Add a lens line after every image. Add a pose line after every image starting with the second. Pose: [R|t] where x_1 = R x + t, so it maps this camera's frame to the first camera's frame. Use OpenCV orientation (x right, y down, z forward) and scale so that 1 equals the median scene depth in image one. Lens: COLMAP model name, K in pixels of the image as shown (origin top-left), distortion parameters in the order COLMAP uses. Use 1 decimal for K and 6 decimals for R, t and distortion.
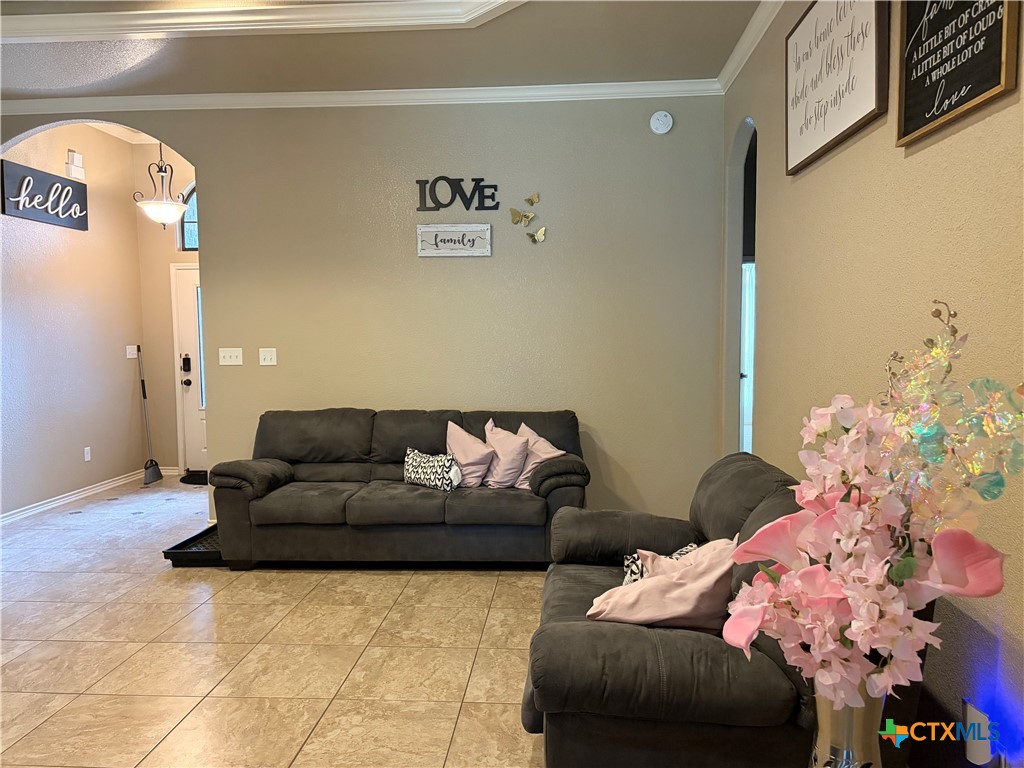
lens RADIAL K [[770.6, 0, 520.7], [0, 770.6, 393.2], [0, 0, 1]] dist [0.058760, -0.063374]
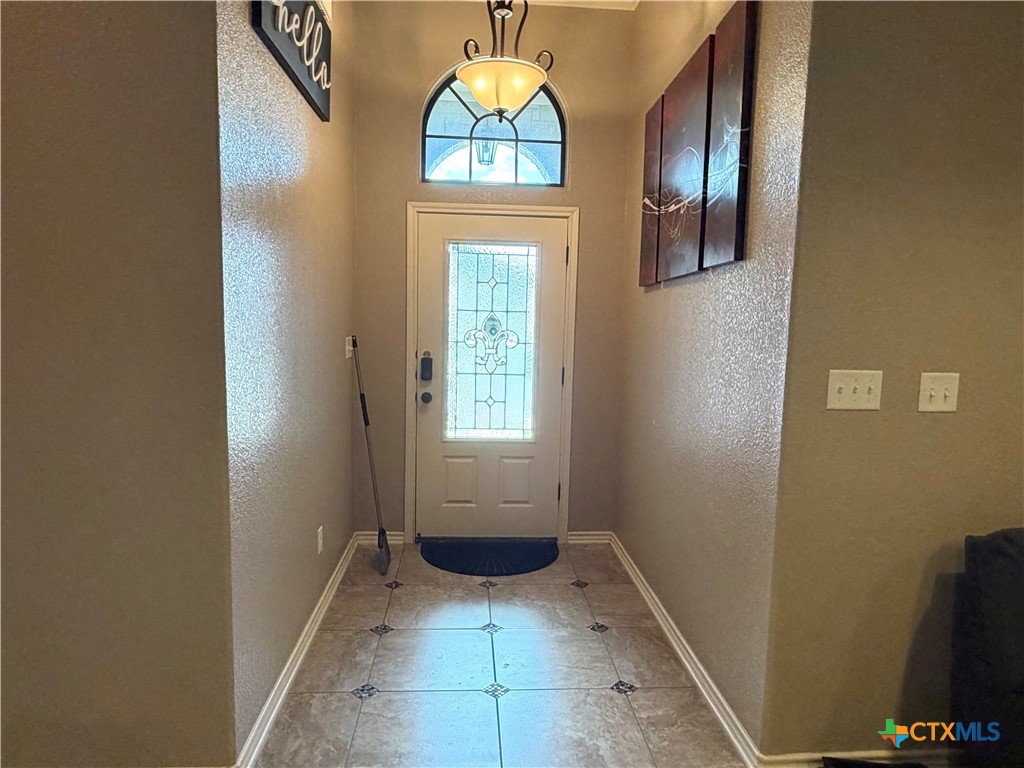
lens RADIAL K [[653.5, 0, 506.6], [0, 653.5, 400.3], [0, 0, 1]] dist [-0.005692, -0.000216]
pose [[0.992226, 0.015520, 0.123480, -0.436997], [-0.021674, 0.998580, 0.048657, -0.039541], [-0.122549, -0.050956, 0.991153, 0.482398]]
